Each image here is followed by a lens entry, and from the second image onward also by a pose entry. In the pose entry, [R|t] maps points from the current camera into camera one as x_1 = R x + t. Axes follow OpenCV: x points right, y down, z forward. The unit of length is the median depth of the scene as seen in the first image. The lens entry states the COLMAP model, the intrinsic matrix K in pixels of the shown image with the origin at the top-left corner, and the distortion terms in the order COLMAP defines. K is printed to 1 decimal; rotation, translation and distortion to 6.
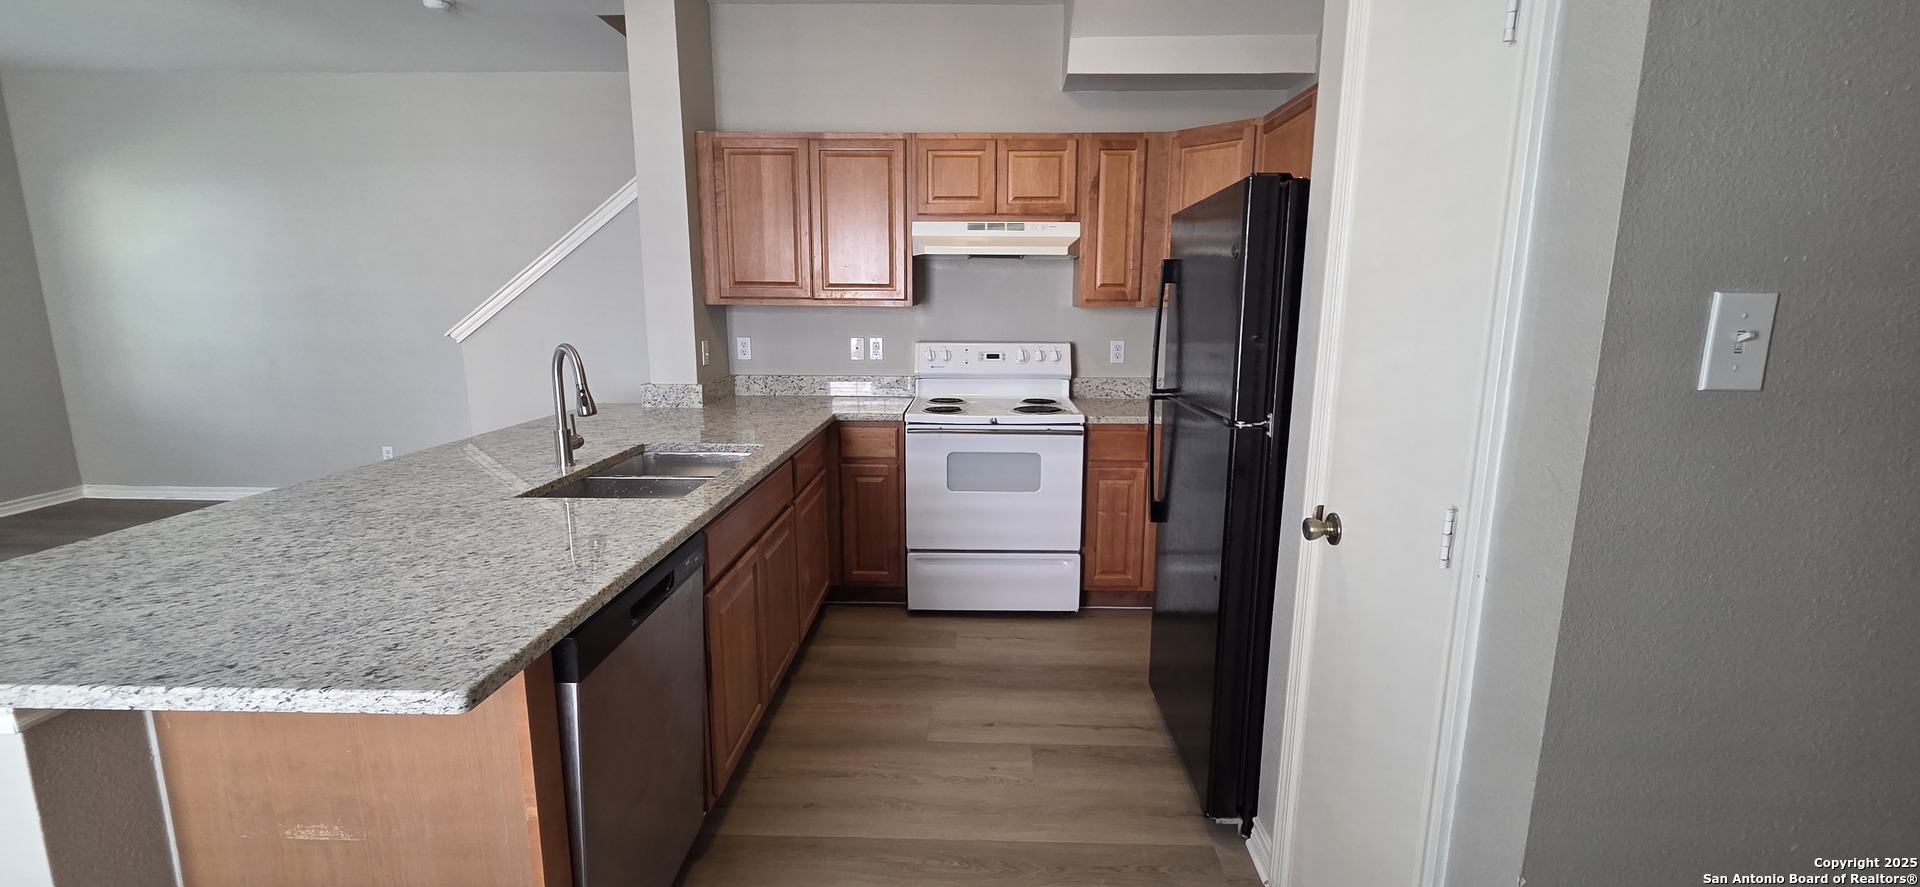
lens RADIAL K [[785.3, 0, 957.8], [0, 785.3, 445.9], [0, 0, 1]] dist [0.000678, 0.000596]
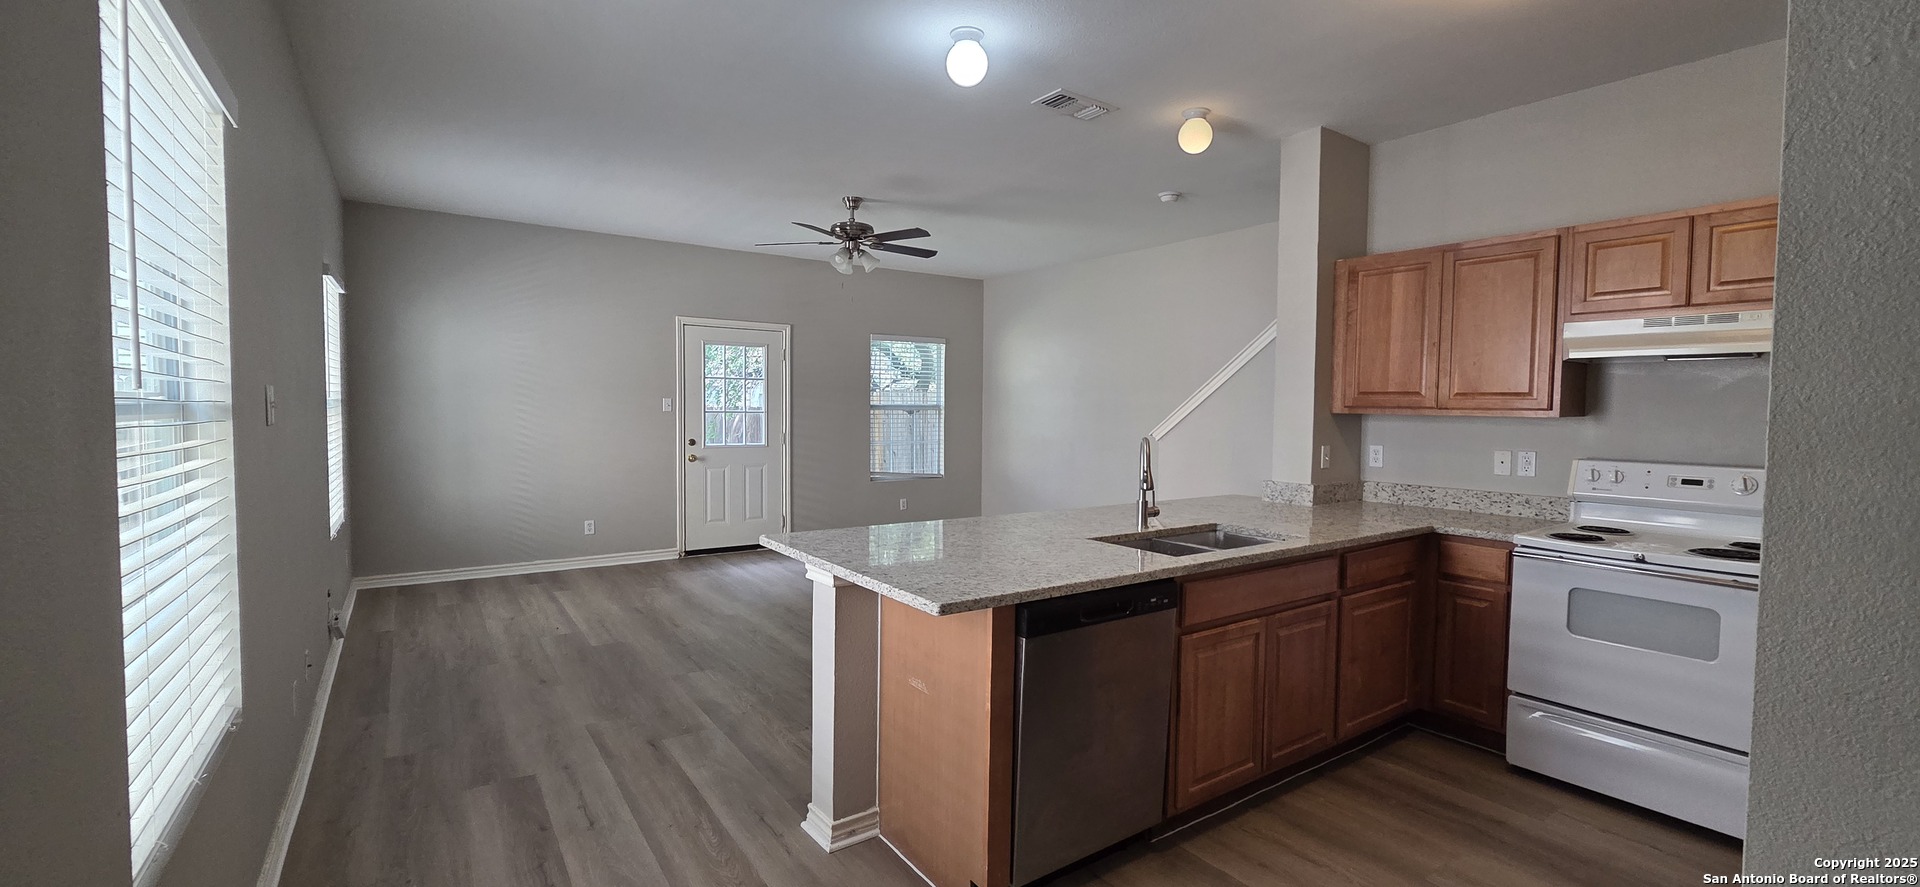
lens RADIAL K [[785.3, 0, 961.0], [0, 785.3, 447.1], [0, 0, 1]] dist [0.000678, 0.000596]
pose [[0.593072, 0.043253, -0.803986, 0.262435], [-0.155109, 0.985989, -0.061374, 0.012982], [0.790067, 0.161105, 0.591472, -0.040979]]
